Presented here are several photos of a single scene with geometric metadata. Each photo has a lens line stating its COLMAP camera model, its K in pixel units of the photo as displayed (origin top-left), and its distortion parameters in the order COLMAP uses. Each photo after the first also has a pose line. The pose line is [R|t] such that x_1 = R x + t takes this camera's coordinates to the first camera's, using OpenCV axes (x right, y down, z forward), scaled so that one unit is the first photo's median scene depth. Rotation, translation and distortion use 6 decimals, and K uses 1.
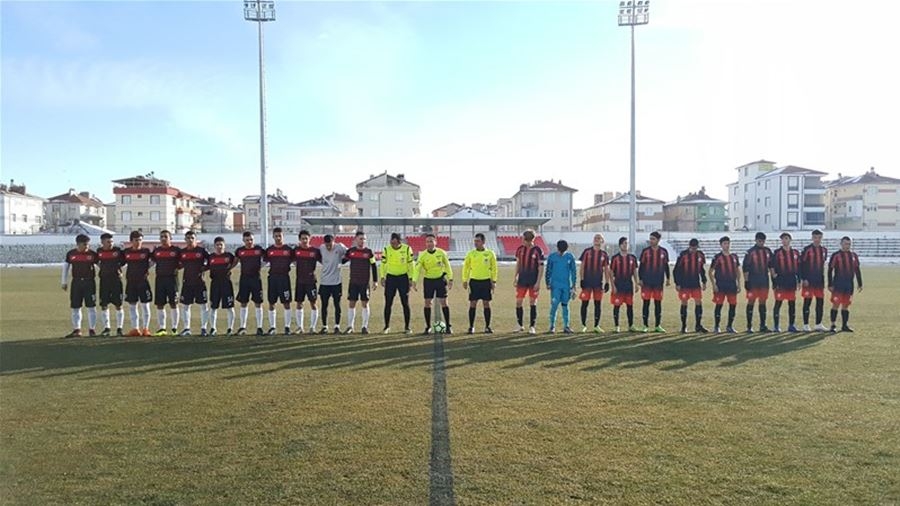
lens RADIAL K [[657.7, 0, 450.0], [0, 657.7, 253.0], [0, 0, 1]] dist [0.095850, -0.172674]
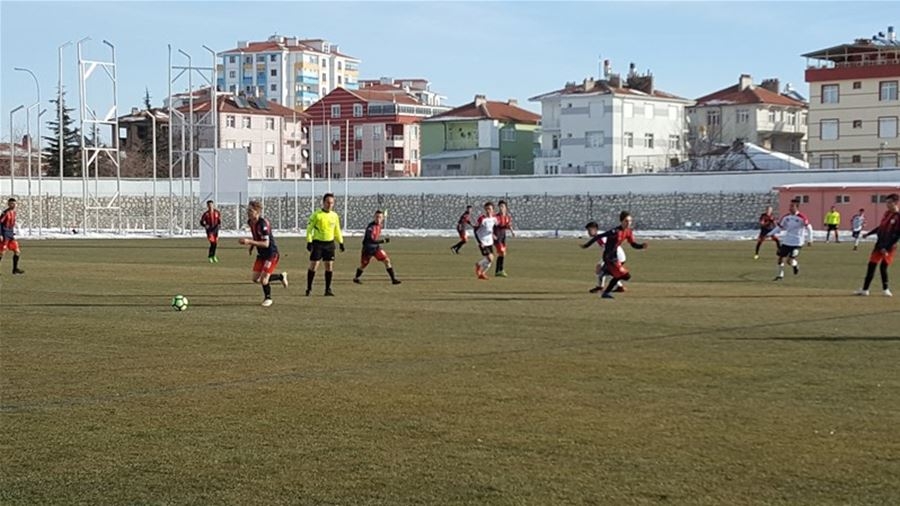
lens RADIAL K [[1781.5, 0, 423.1], [0, 1781.5, 225.3], [0, 0, 1]] dist [0.183173, -0.018602]
pose [[0.689741, 0.010991, -0.723973, 0.206595], [-0.006218, 0.999938, 0.009257, 0.000563], [0.724029, -0.001884, 0.689767, -0.054677]]
